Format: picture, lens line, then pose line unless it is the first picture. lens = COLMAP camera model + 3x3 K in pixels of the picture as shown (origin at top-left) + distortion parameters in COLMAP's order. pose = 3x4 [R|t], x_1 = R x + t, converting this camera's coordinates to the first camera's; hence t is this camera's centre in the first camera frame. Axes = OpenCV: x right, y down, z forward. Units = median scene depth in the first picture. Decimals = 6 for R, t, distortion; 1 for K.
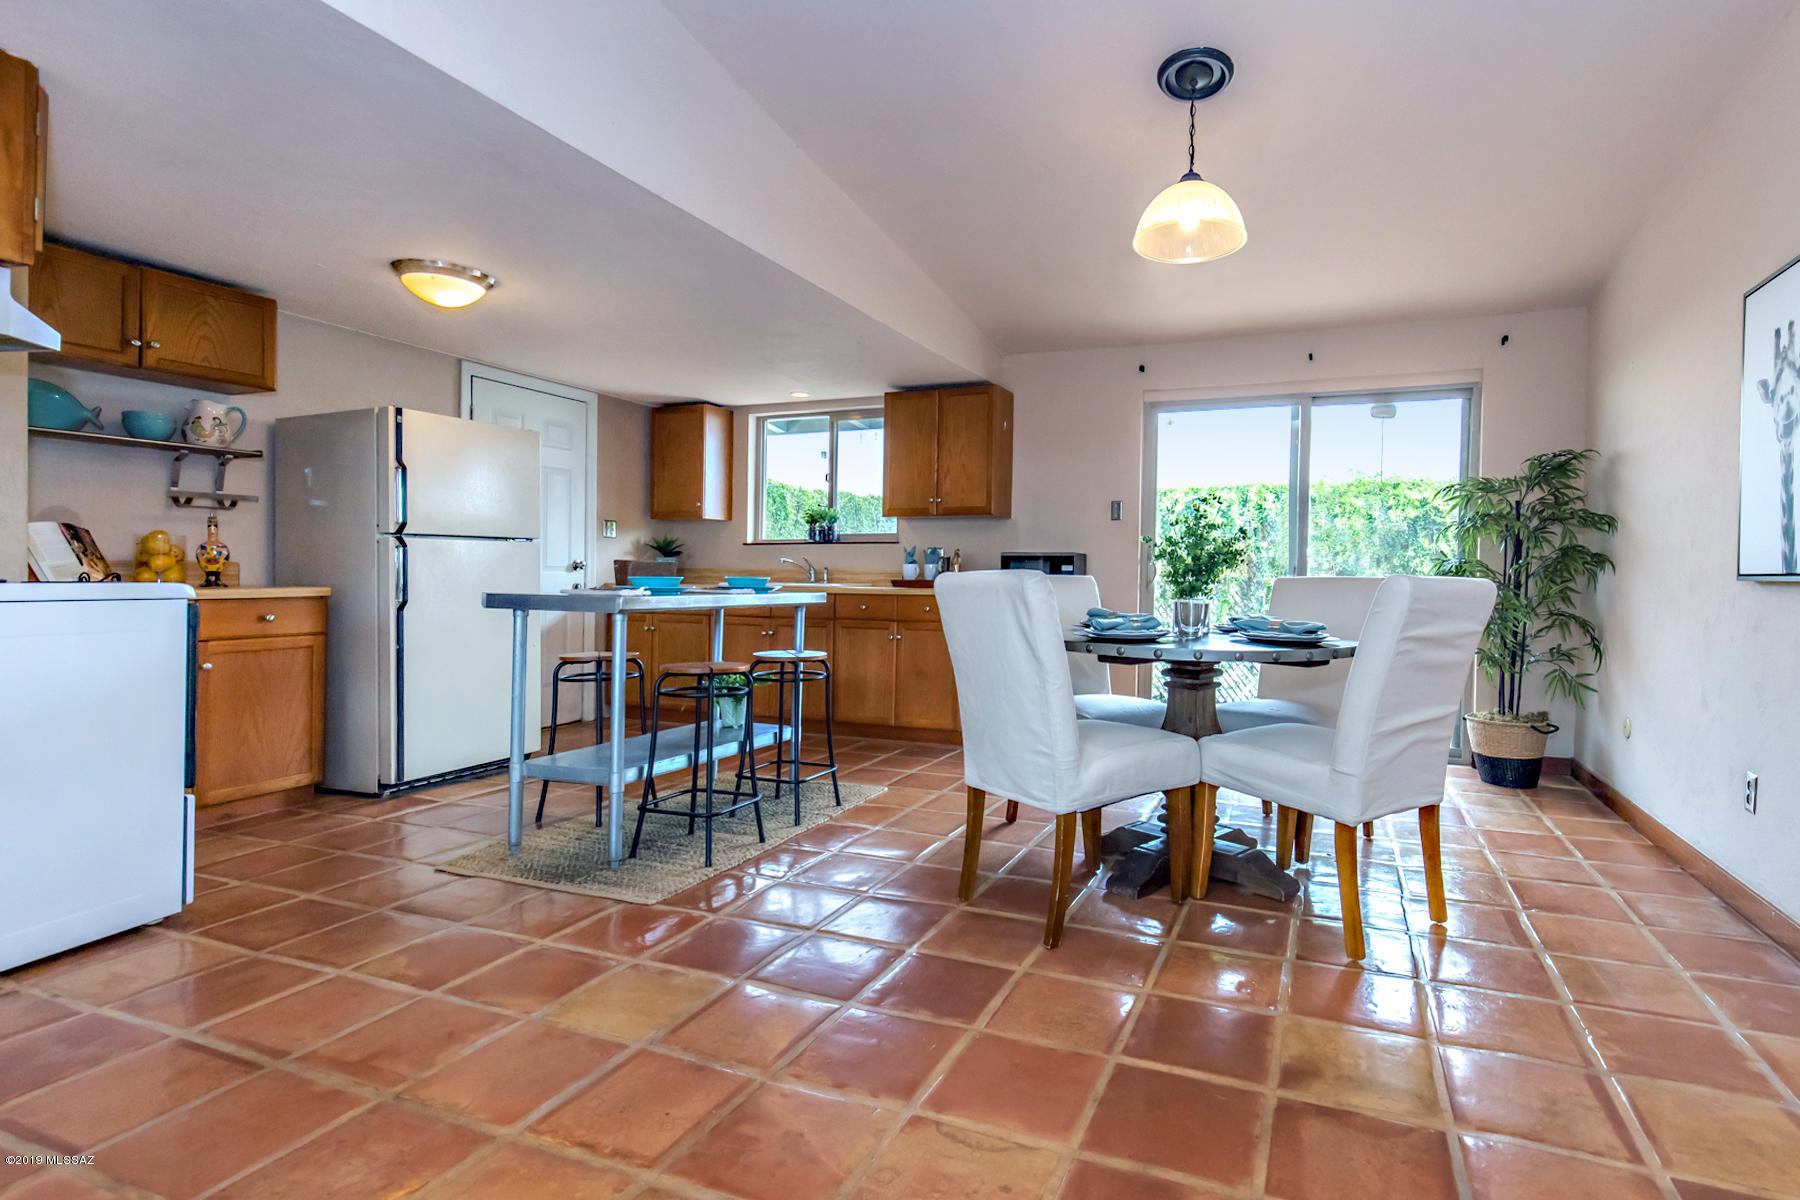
lens RADIAL K [[904.1, 0, 963.5], [0, 904.1, 580.6], [0, 0, 1]] dist [0.003752, 0.001837]
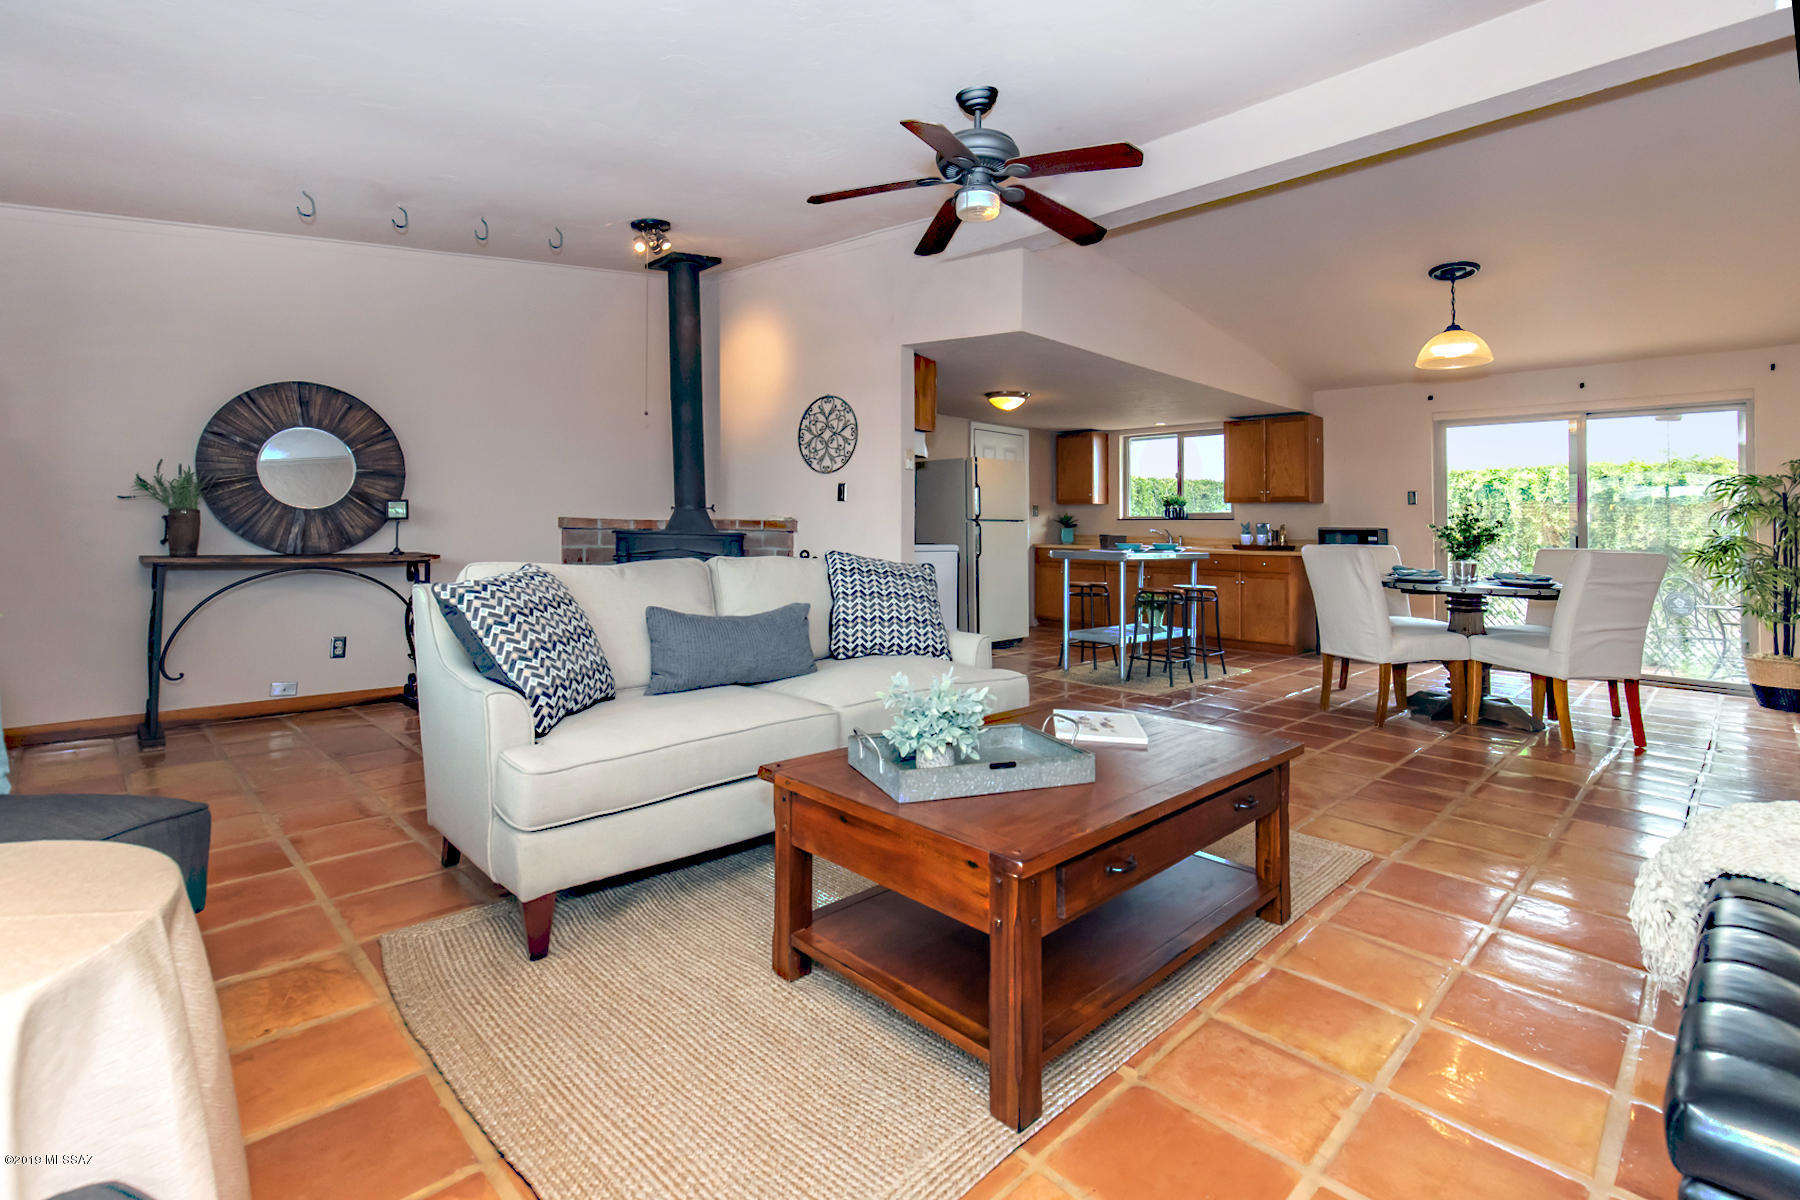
lens RADIAL K [[837.2, 0, 821.6], [0, 837.2, 494.7], [0, 0, 1]] dist [0.016144, 0.000735]
pose [[0.901465, -0.012732, -0.432666, -0.127710], [-0.009624, 0.998731, -0.049441, -0.011178], [0.432746, 0.048733, 0.900198, -0.806469]]
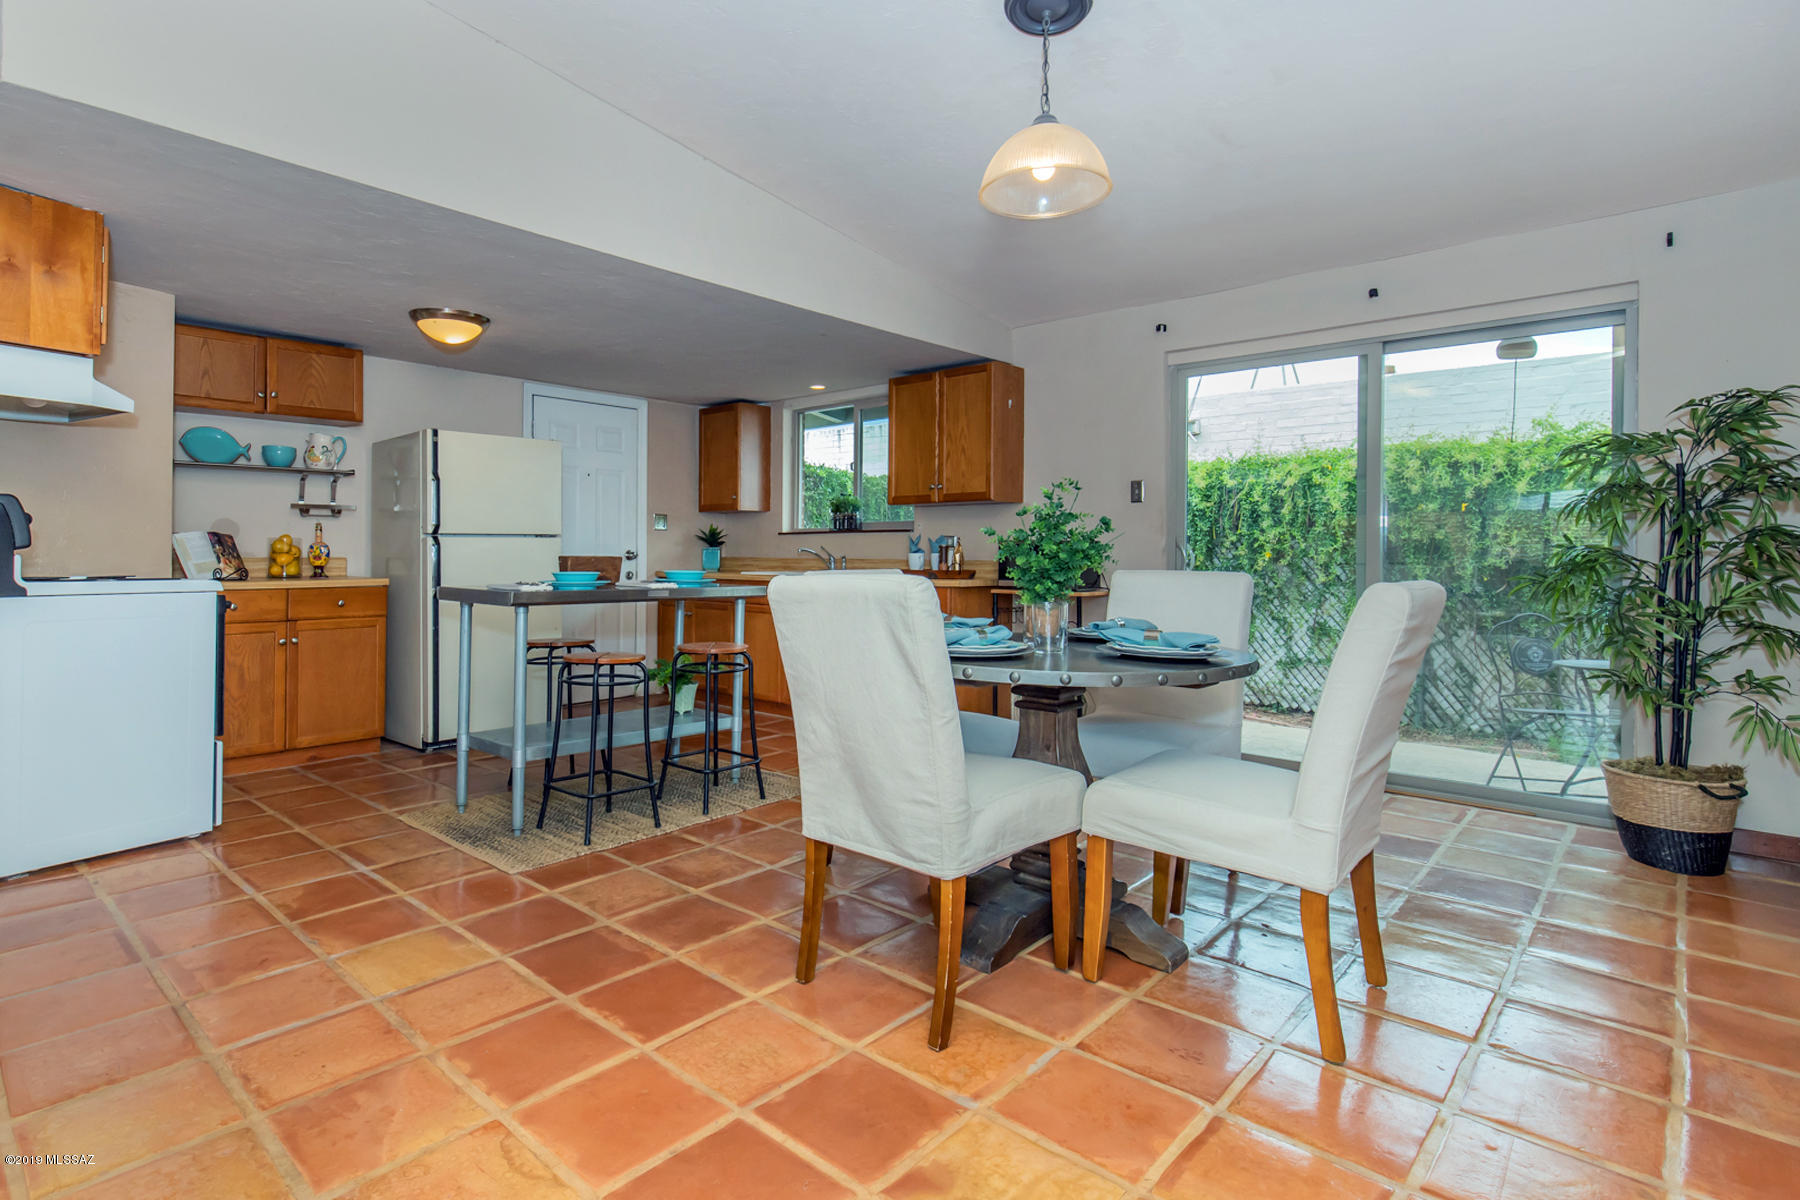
lens RADIAL K [[904.1, 0, 775.9], [0, 904.1, 544.8], [0, 0, 1]] dist [0.003752, 0.001837]
pose [[0.918089, -0.008836, -0.396275, 0.267611], [0.002066, 0.999845, -0.017508, -0.015356], [0.396368, 0.015255, 0.917965, 0.075622]]
